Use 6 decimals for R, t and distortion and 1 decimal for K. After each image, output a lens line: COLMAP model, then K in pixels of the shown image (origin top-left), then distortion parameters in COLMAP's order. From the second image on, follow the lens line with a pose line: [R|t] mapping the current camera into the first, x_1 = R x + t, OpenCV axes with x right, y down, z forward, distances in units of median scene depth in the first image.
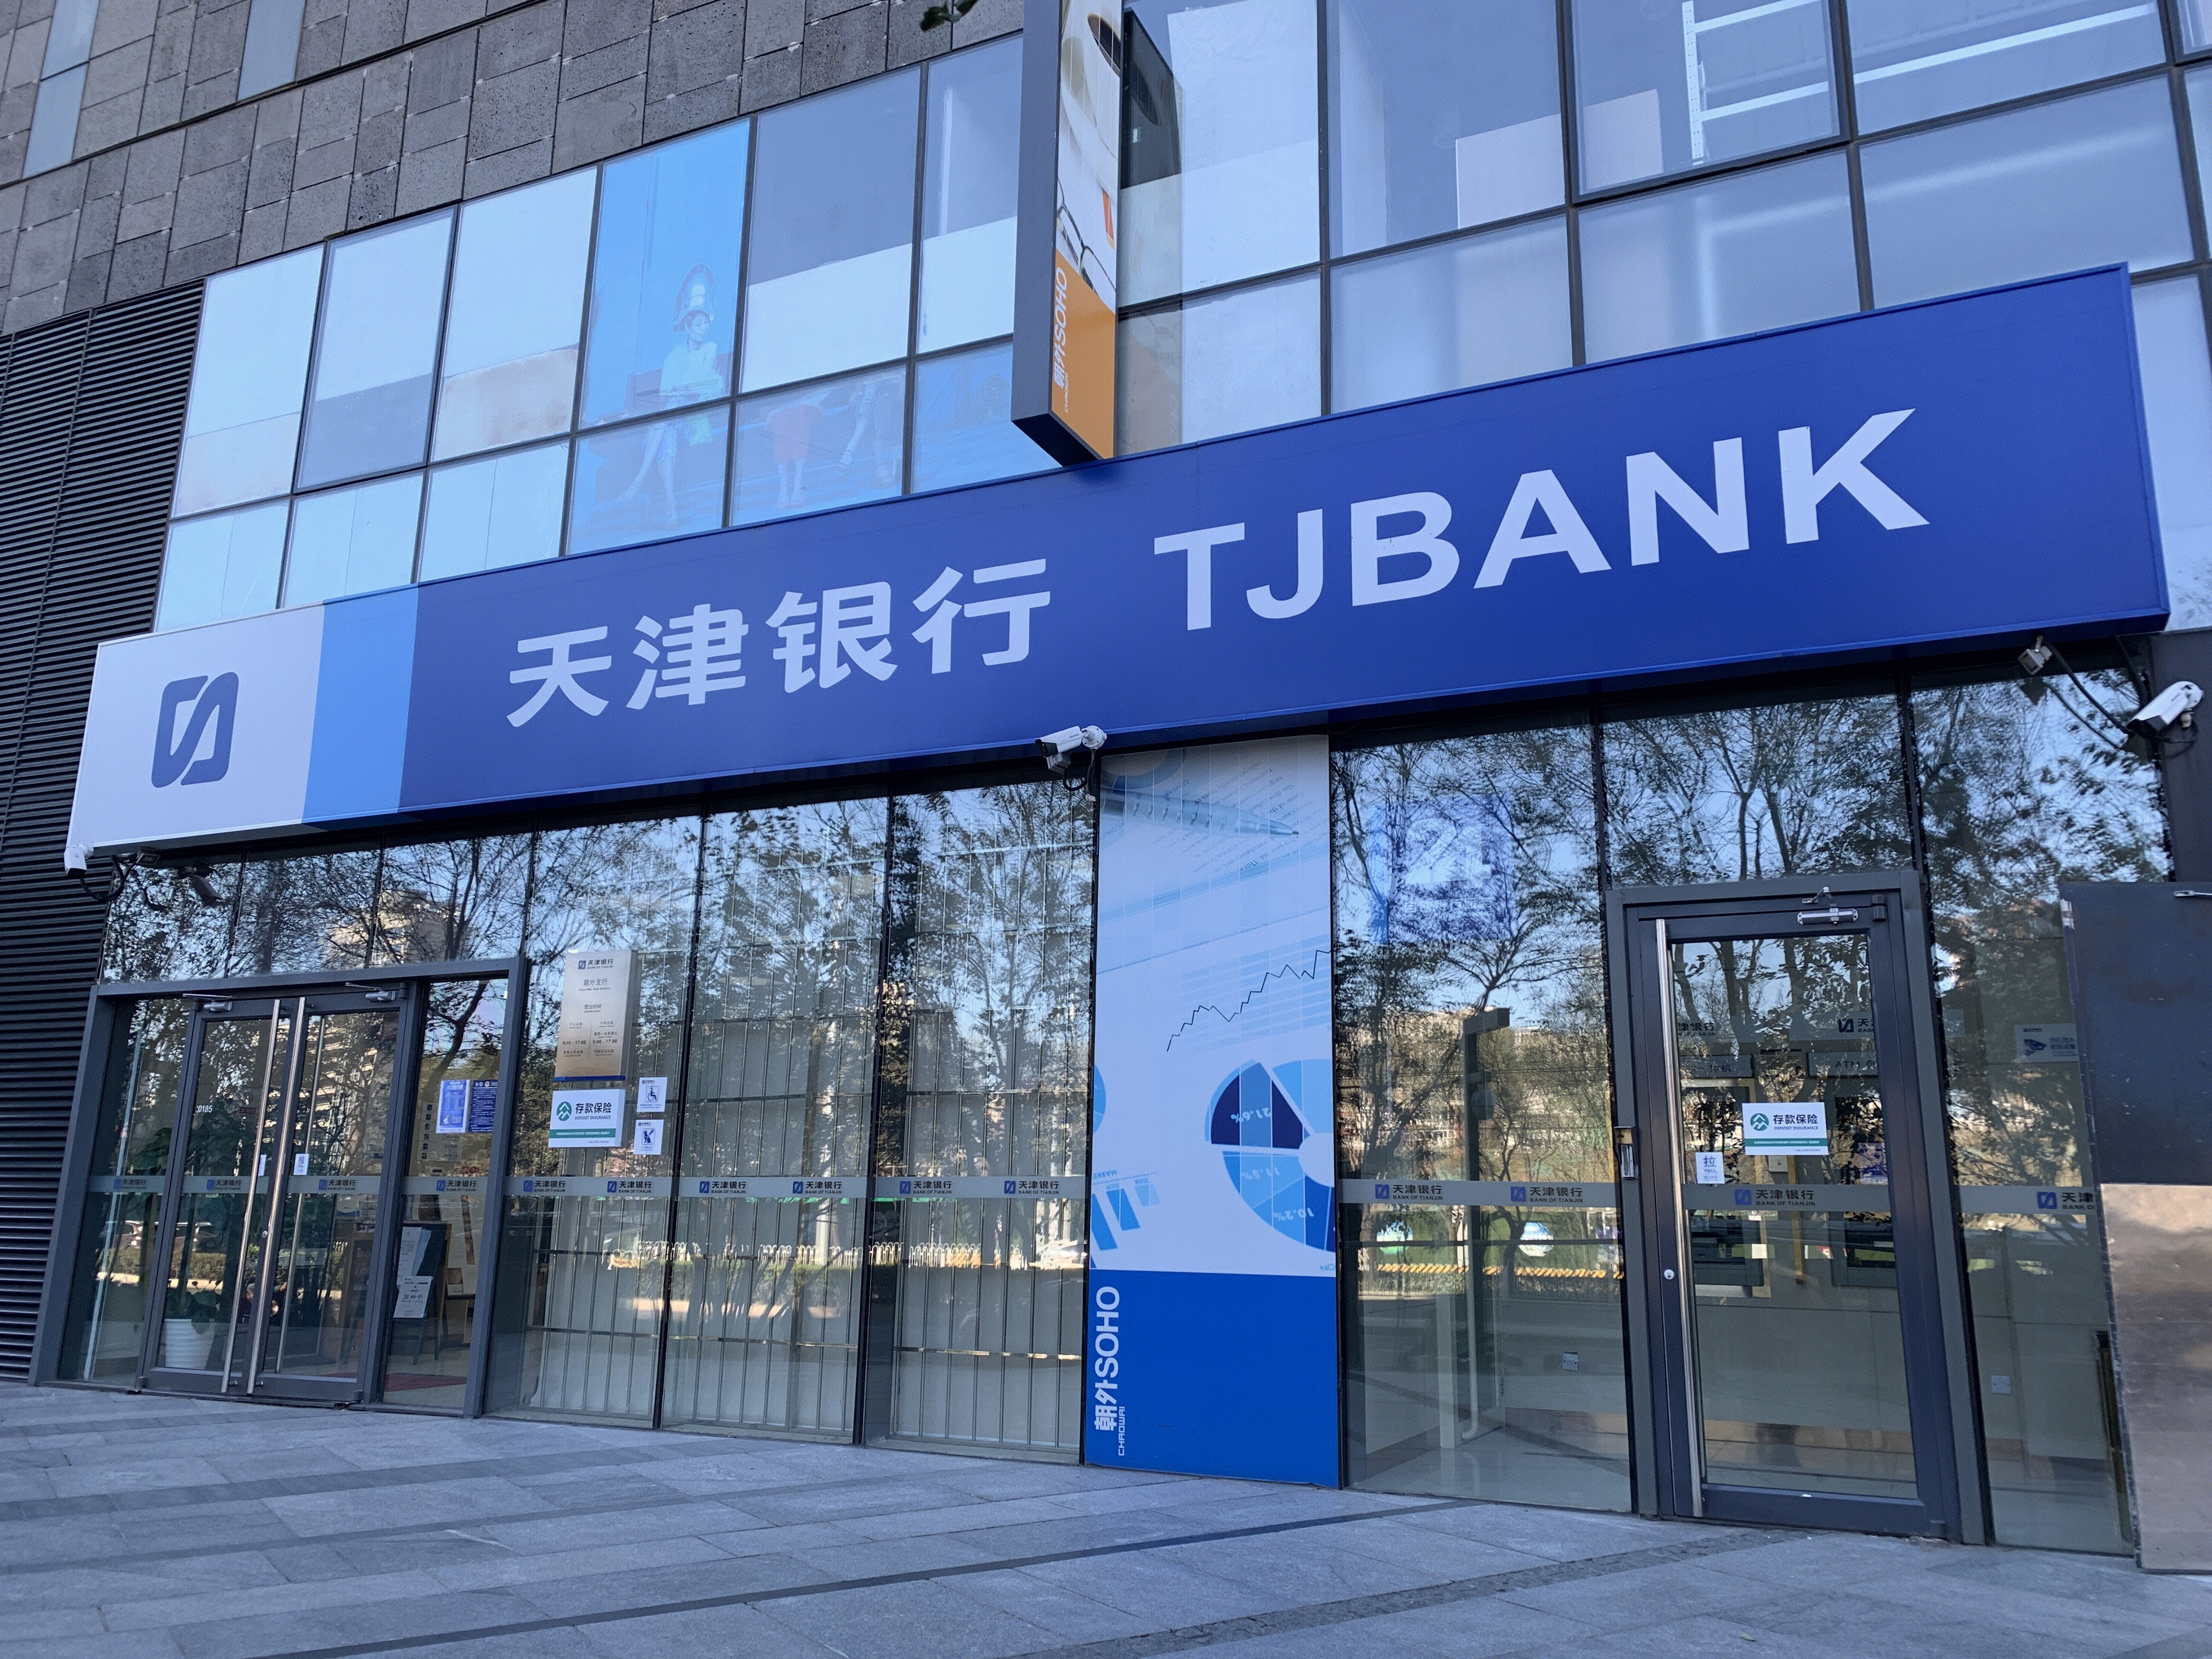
lens RADIAL K [[1685.4, 0, 1094.8], [0, 1685.4, 820.5], [0, 0, 1]] dist [0.035541, -0.040564]
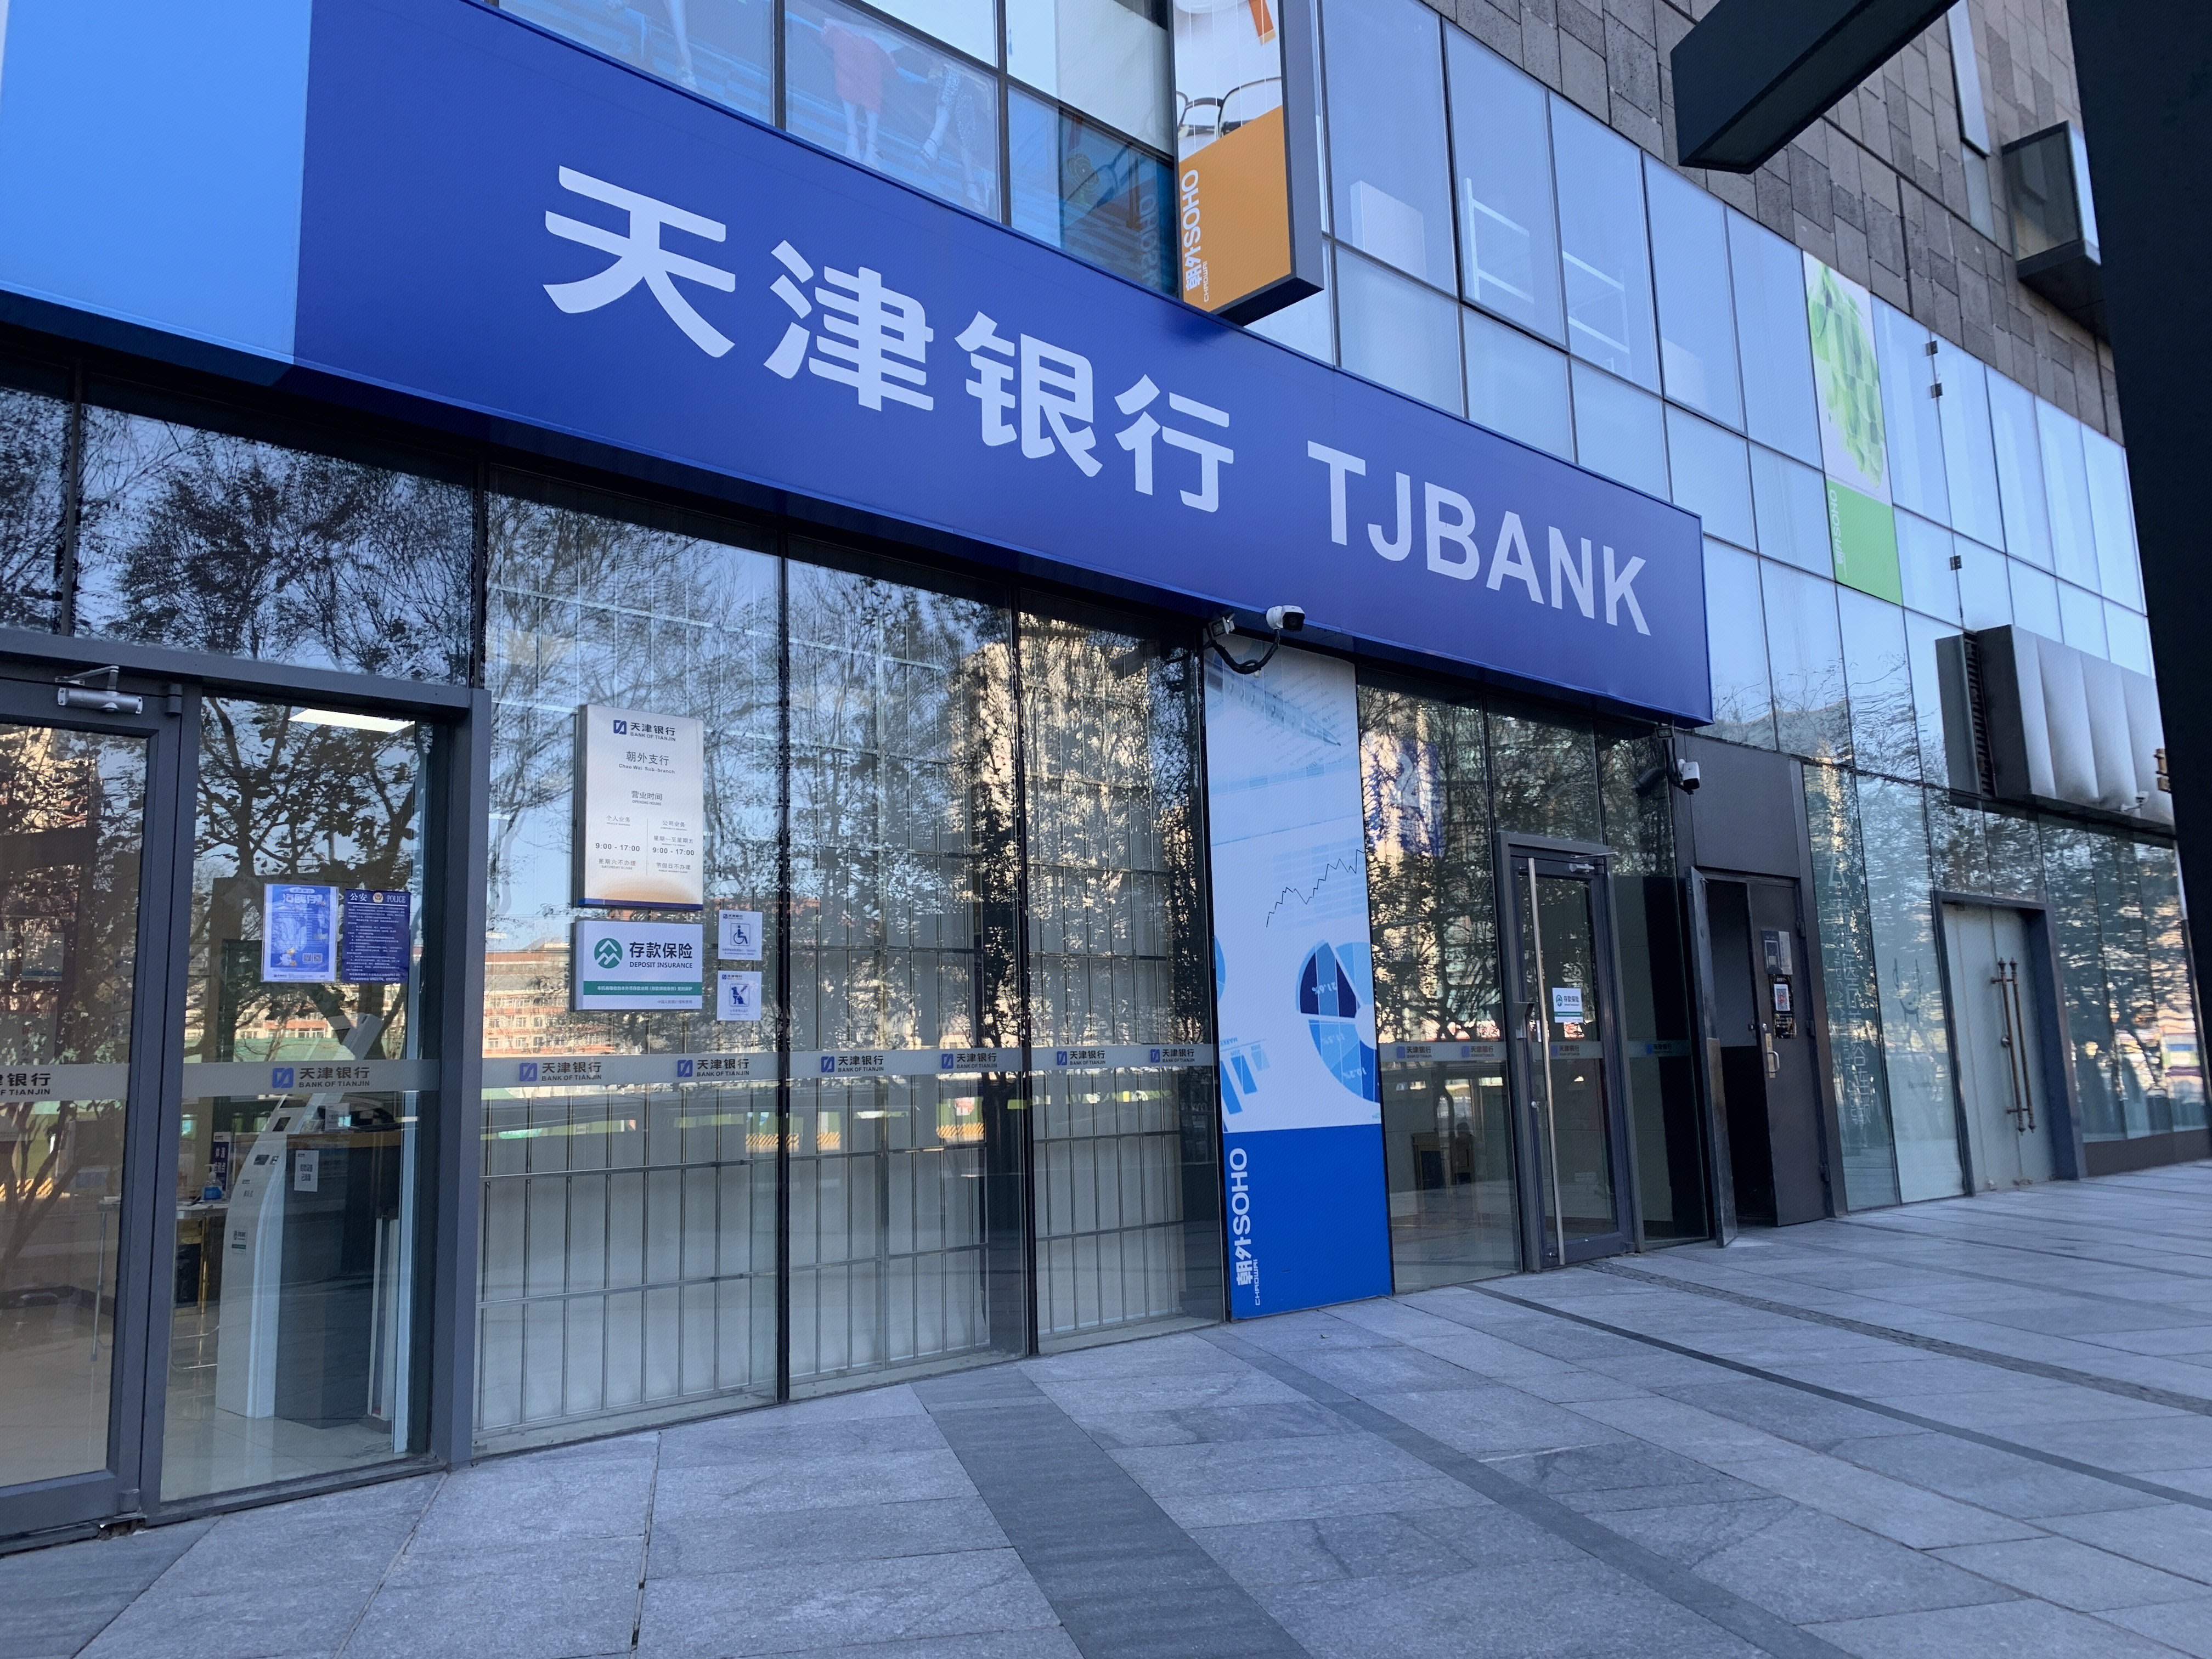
lens RADIAL K [[1685.4, 0, 1098.9], [0, 1685.4, 839.6], [0, 0, 1]] dist [0.035541, -0.040564]
pose [[0.374027, 0.104922, 0.921464, -0.904986], [-0.175645, 0.983612, -0.040703, 0.134179], [-0.910633, -0.146627, 0.386326, 0.644564]]
